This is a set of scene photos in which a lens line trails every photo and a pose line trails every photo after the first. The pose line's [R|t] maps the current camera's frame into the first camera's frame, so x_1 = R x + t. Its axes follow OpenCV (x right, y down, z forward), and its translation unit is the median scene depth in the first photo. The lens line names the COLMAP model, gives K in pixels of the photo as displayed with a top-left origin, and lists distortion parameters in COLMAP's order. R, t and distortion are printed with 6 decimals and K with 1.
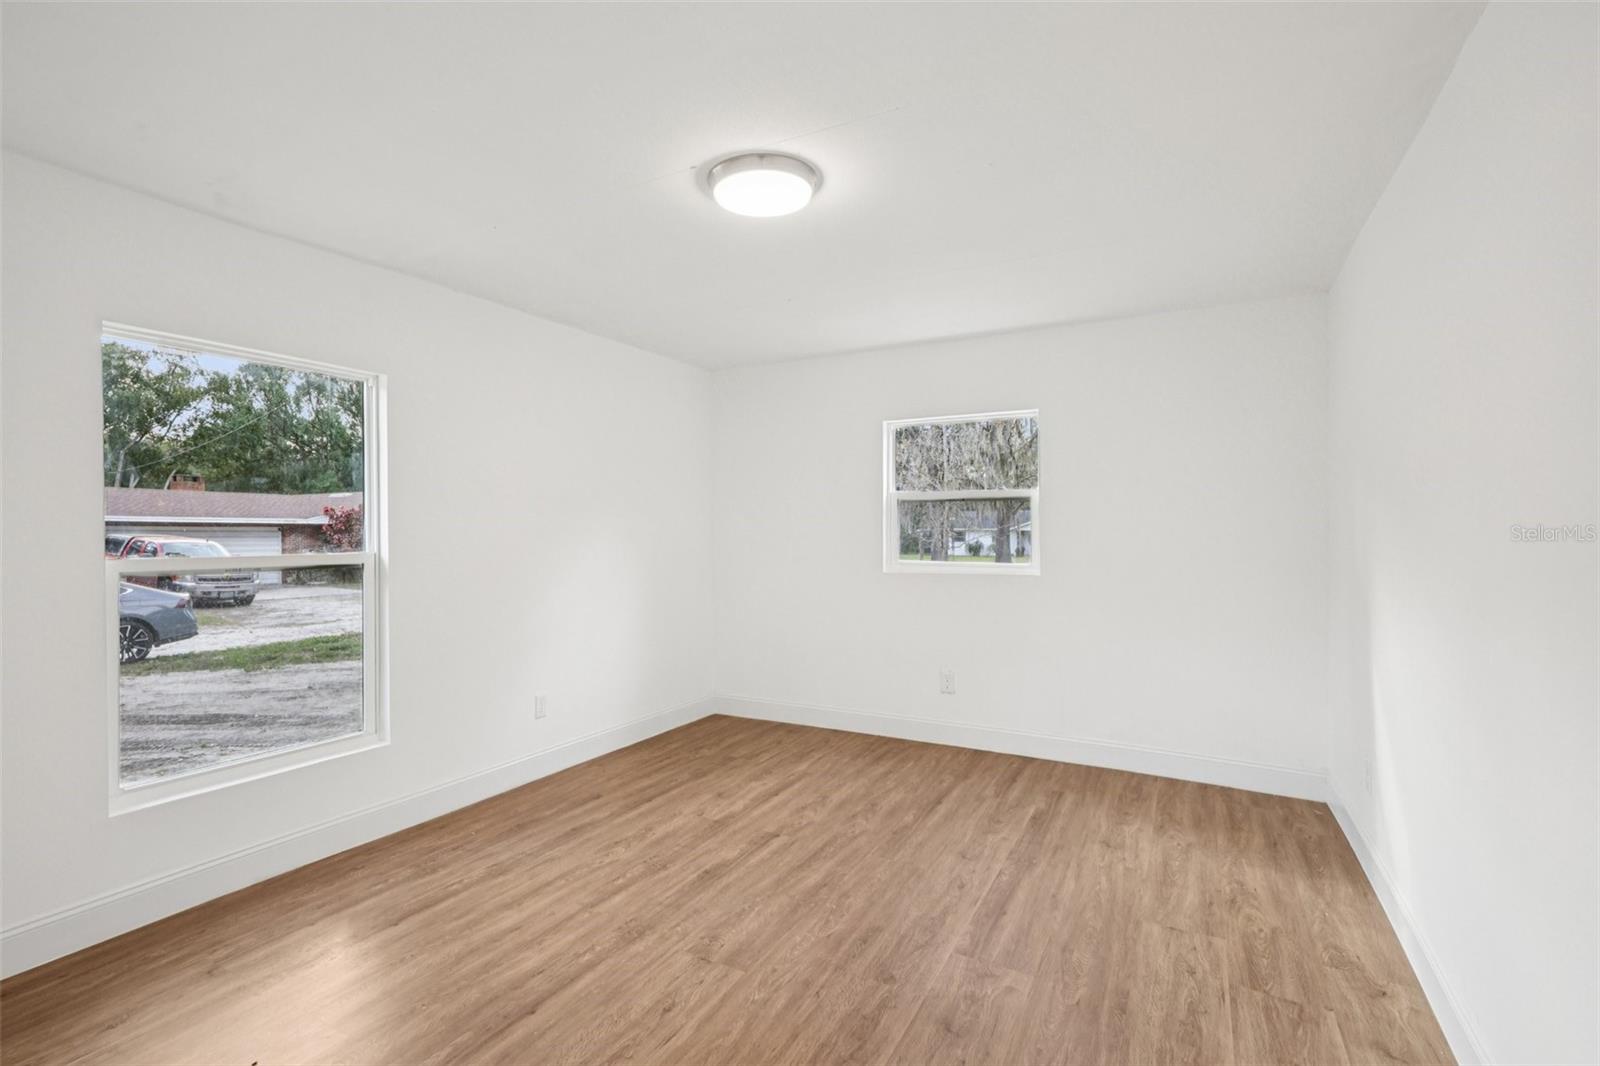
lens RADIAL K [[748.4, 0, 792.9], [0, 748.4, 528.0], [0, 0, 1]] dist [0.001692, 0.000745]
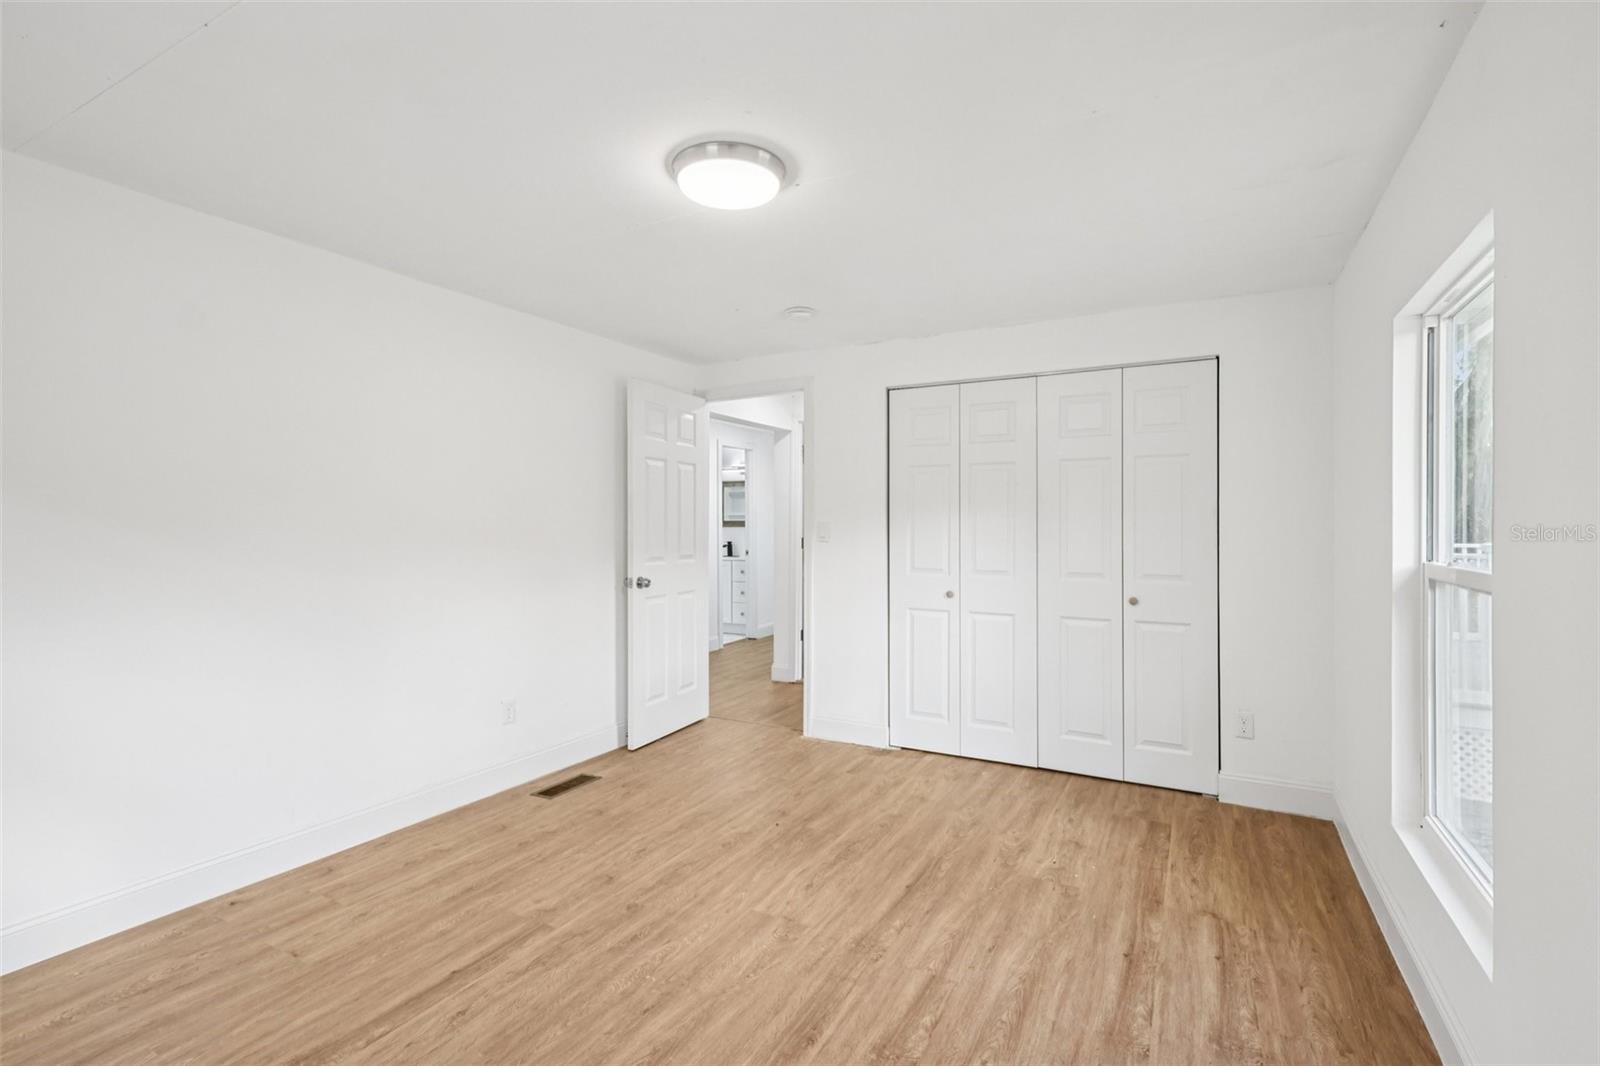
lens RADIAL K [[748.4, 0, 792.9], [0, 748.4, 528.0], [0, 0, 1]] dist [0.001692, 0.000745]
pose [[-0.999969, -0.006510, 0.004509, -0.115846], [-0.006554, 0.999930, -0.009899, 0.007163], [-0.004444, -0.009928, -0.999941, 1.960856]]
